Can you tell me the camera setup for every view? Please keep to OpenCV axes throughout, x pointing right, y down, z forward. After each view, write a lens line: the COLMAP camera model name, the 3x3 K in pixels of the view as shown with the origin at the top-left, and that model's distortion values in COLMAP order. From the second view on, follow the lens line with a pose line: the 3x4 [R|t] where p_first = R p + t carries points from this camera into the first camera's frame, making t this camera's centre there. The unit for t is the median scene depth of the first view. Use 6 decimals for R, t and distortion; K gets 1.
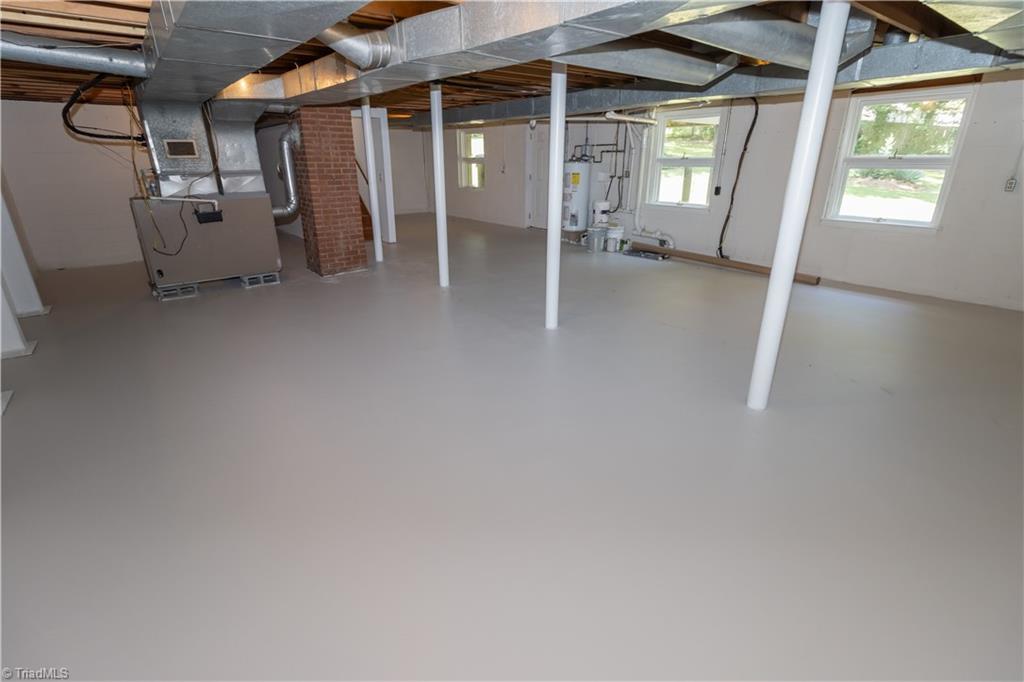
lens RADIAL K [[480.9, 0, 509.2], [0, 480.9, 330.8], [0, 0, 1]] dist [0.003797, 0.000316]
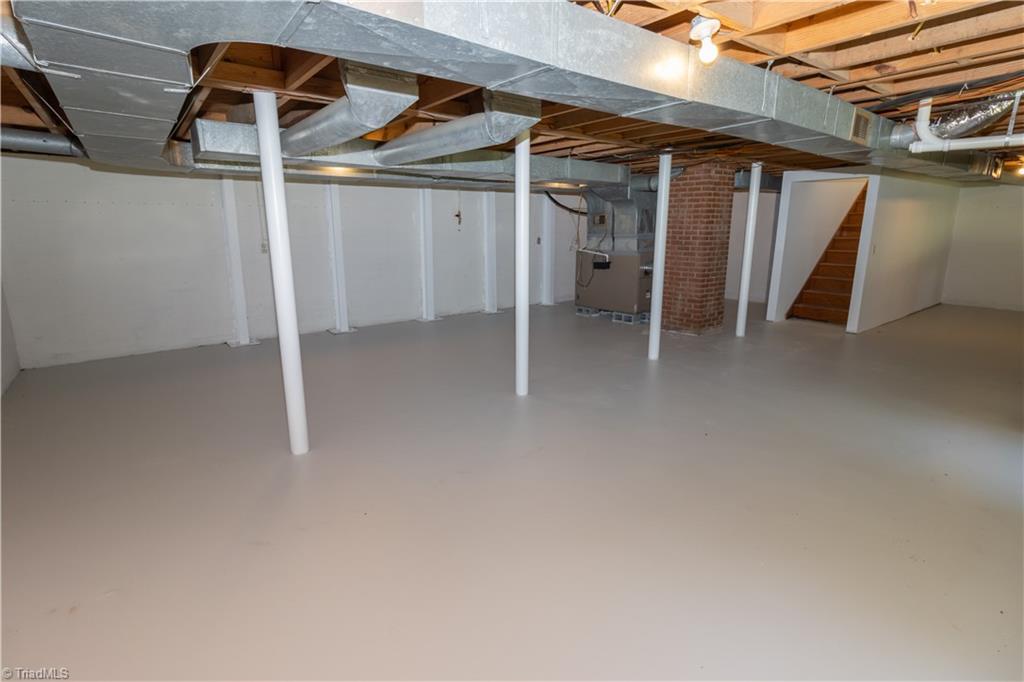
lens RADIAL K [[480.9, 0, 509.2], [0, 480.9, 330.8], [0, 0, 1]] dist [0.003797, 0.000316]
pose [[-0.003388, 0.212163, -0.977228, 0.735636], [-0.344712, 0.917089, 0.200302, -0.224244], [0.938702, 0.337541, 0.070029, 0.634896]]
